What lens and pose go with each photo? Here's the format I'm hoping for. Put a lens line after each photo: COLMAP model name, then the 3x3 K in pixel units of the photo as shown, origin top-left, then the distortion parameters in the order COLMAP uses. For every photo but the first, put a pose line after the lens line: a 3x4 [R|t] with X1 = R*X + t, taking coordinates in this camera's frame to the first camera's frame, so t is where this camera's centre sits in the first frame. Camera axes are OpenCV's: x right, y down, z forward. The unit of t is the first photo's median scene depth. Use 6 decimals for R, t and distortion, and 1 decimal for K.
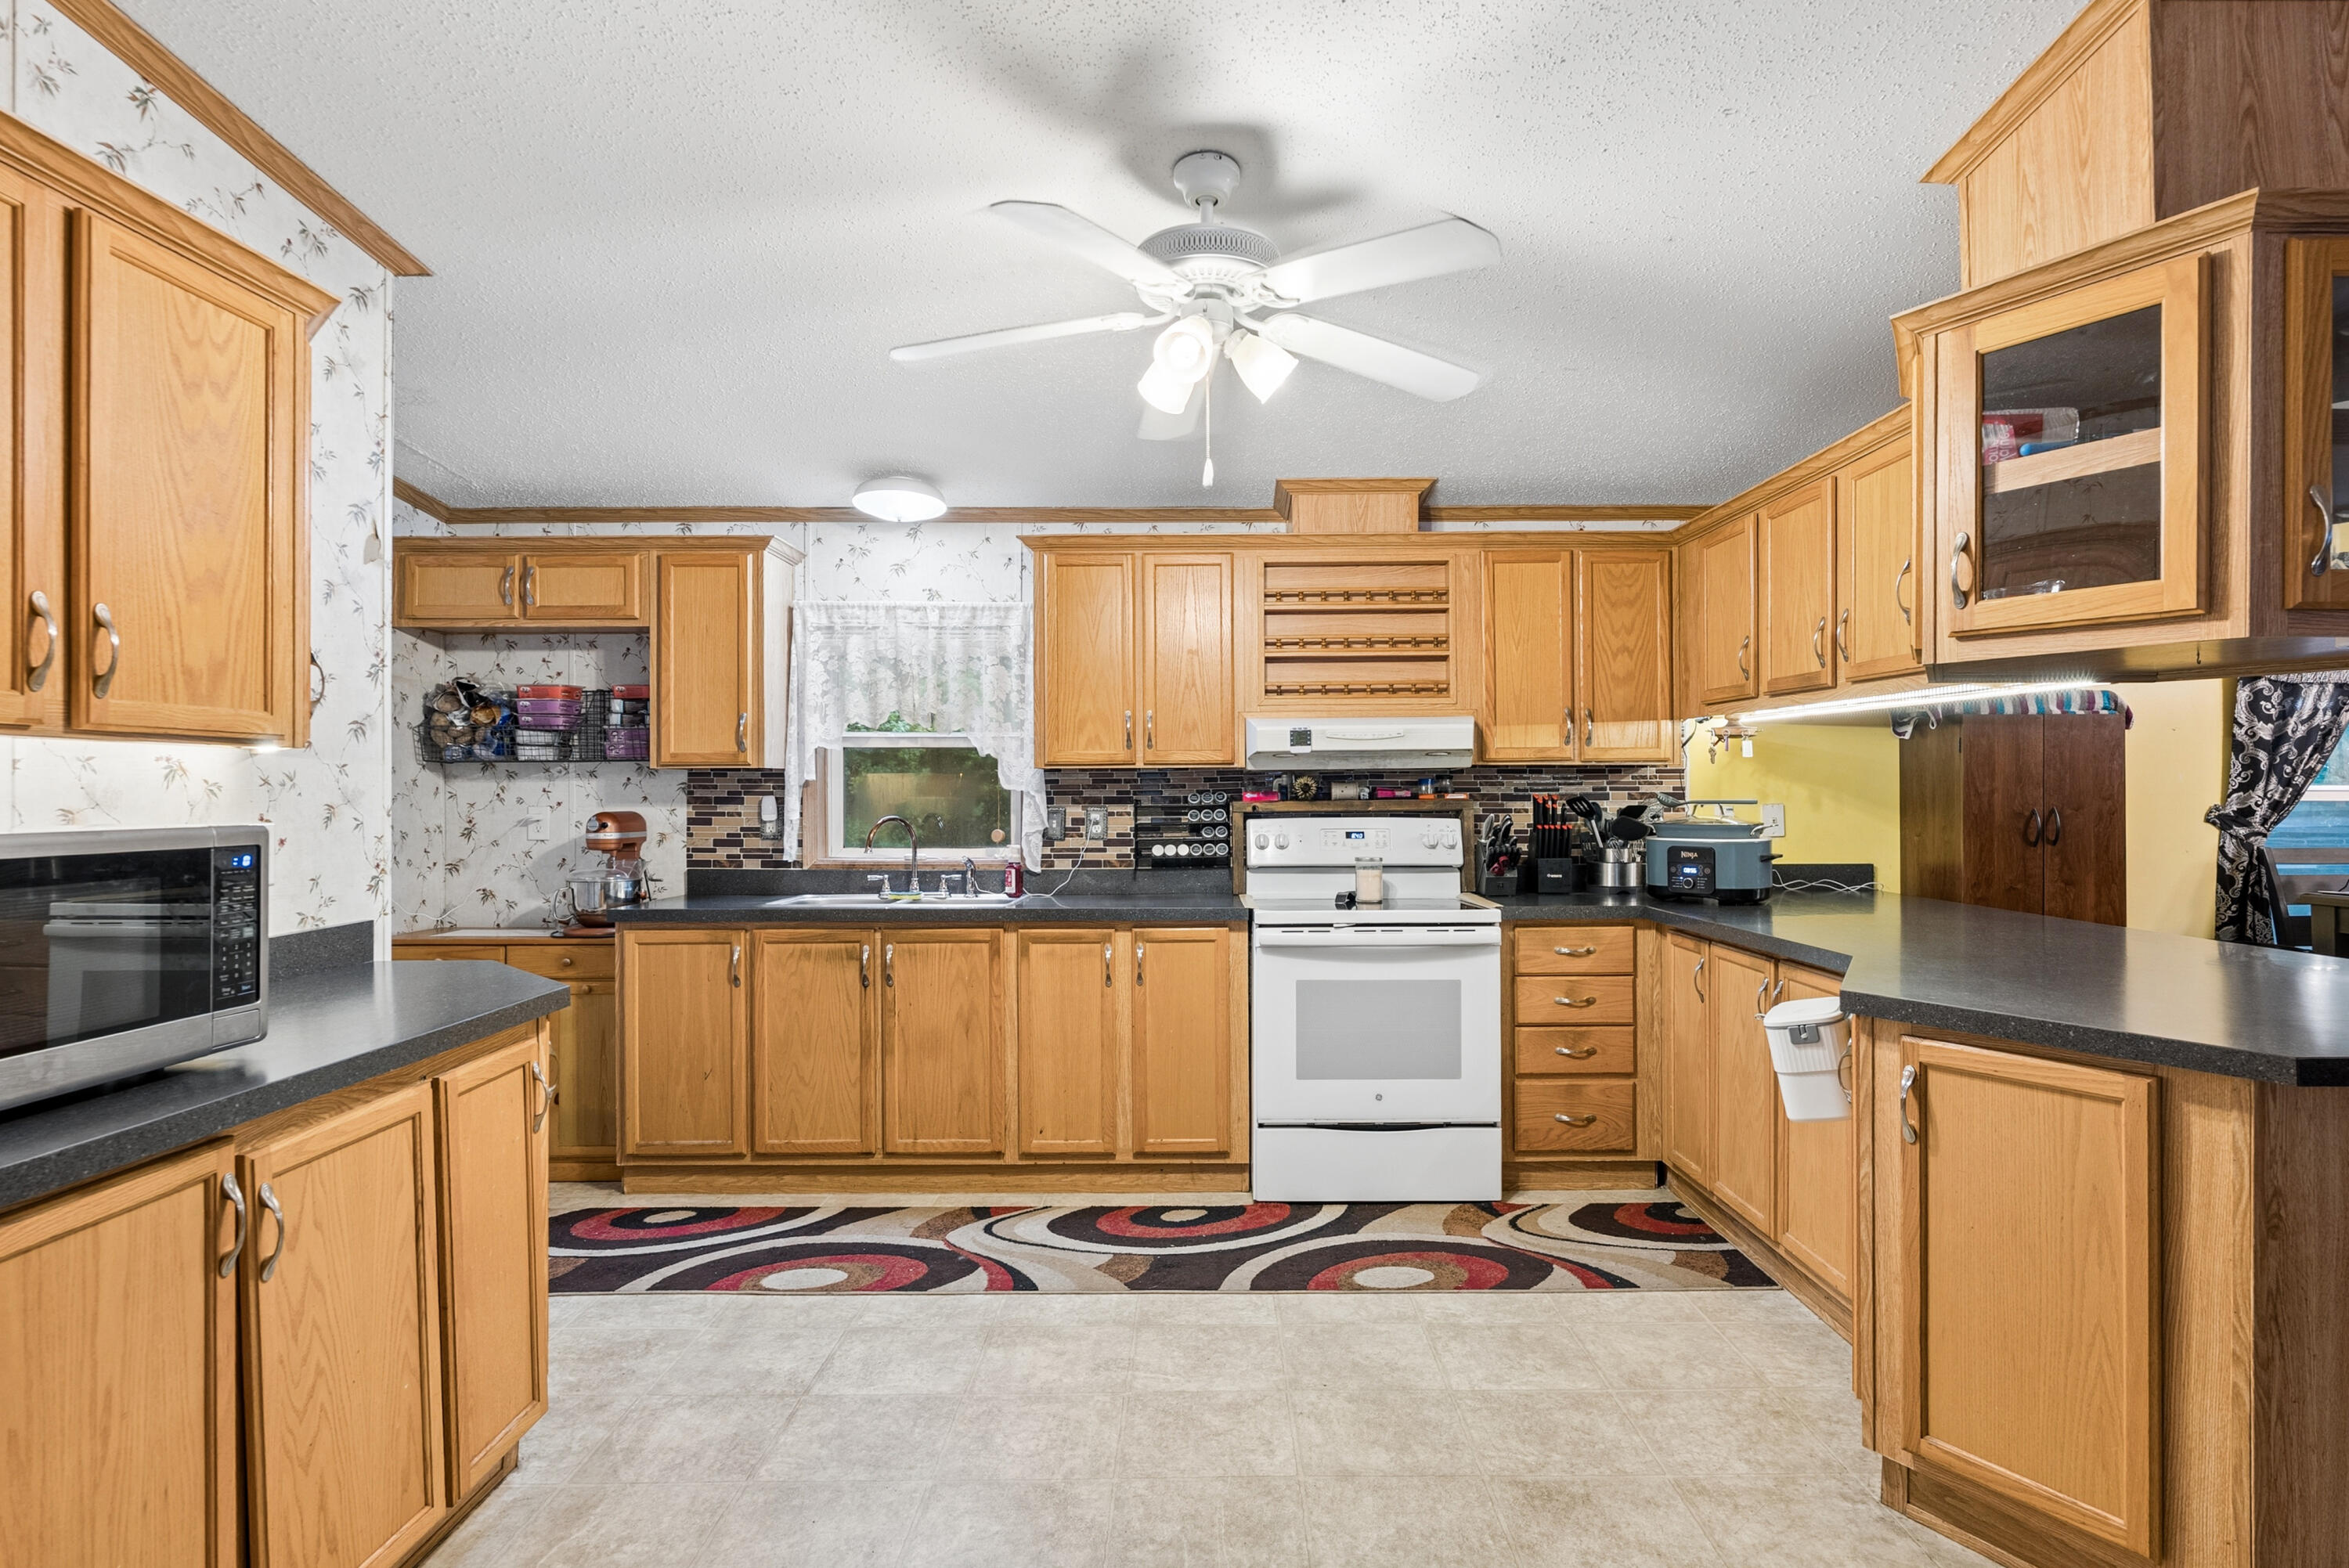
lens RADIAL K [[1247.3, 0, 1193.5], [0, 1247.3, 781.1], [0, 0, 1]] dist [-0.001669, 0.000625]
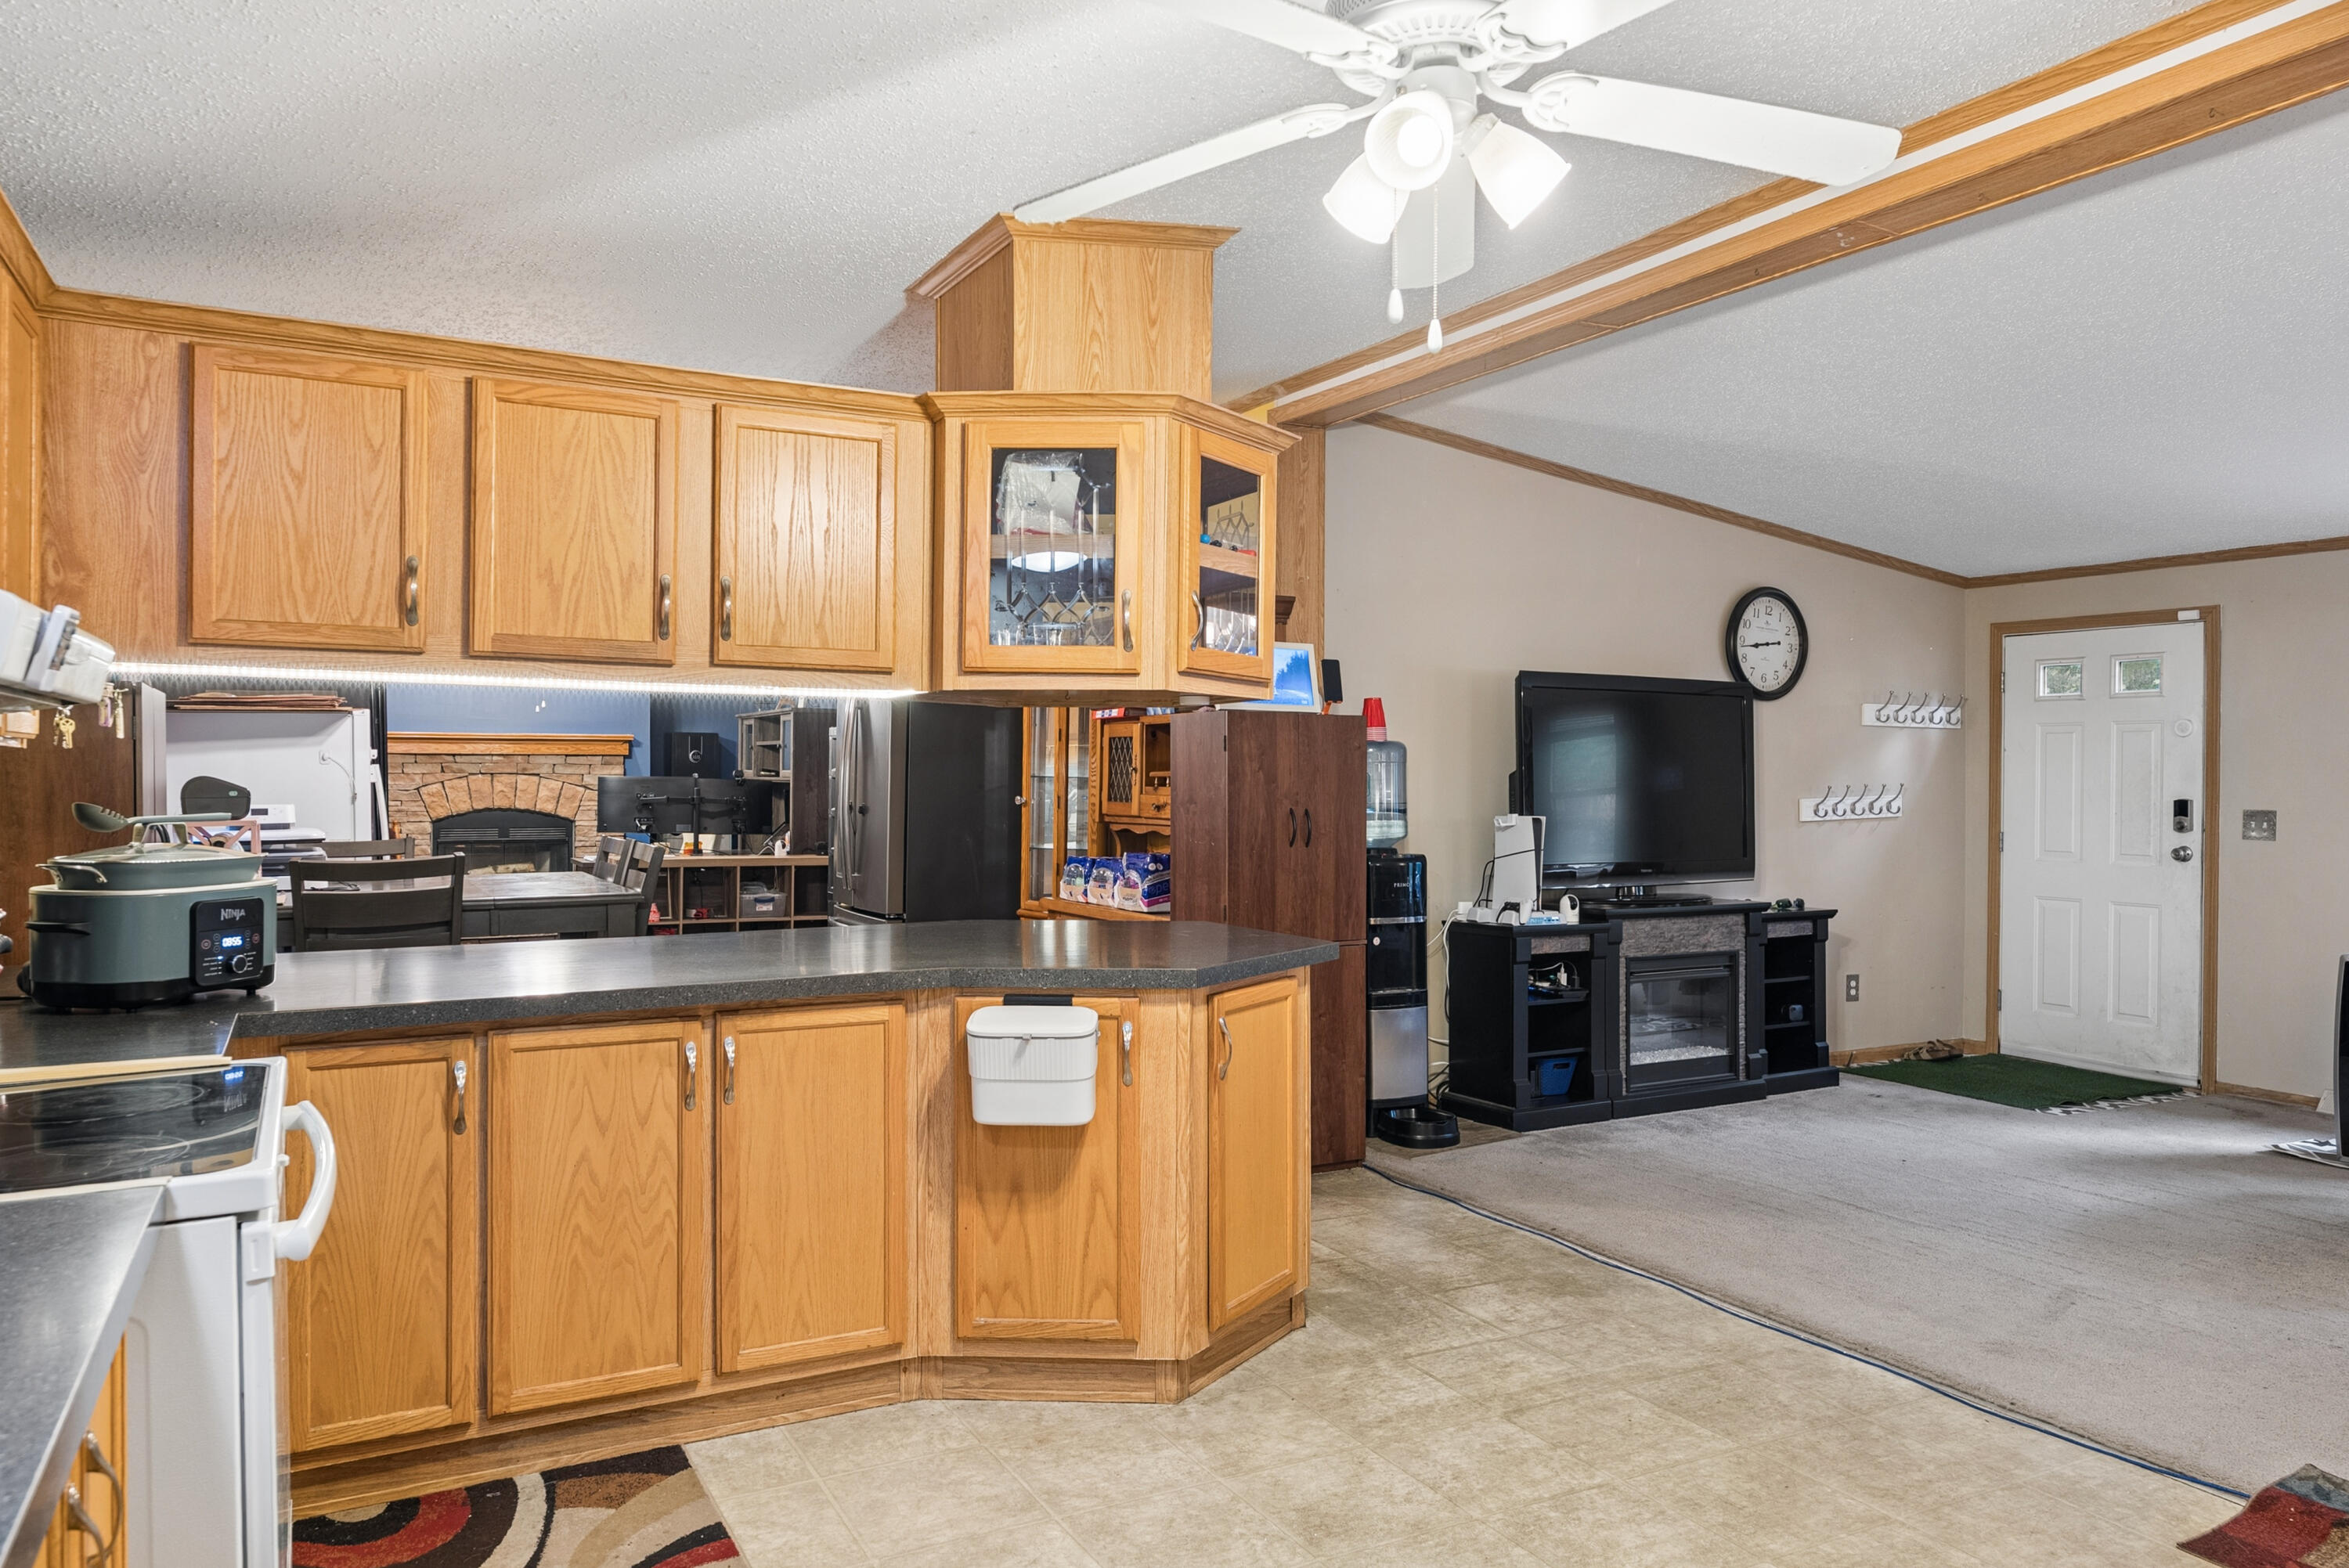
lens RADIAL K [[1570.9, 0, 1178.8], [0, 1570.9, 795.0], [0, 0, 1]] dist [0.007392, 0.000743]
pose [[-0.470437, -0.002586, 0.882430, -0.386923], [-0.004044, 0.999992, 0.000774, 0.003413], [-0.882424, -0.003204, -0.470443, 0.876038]]
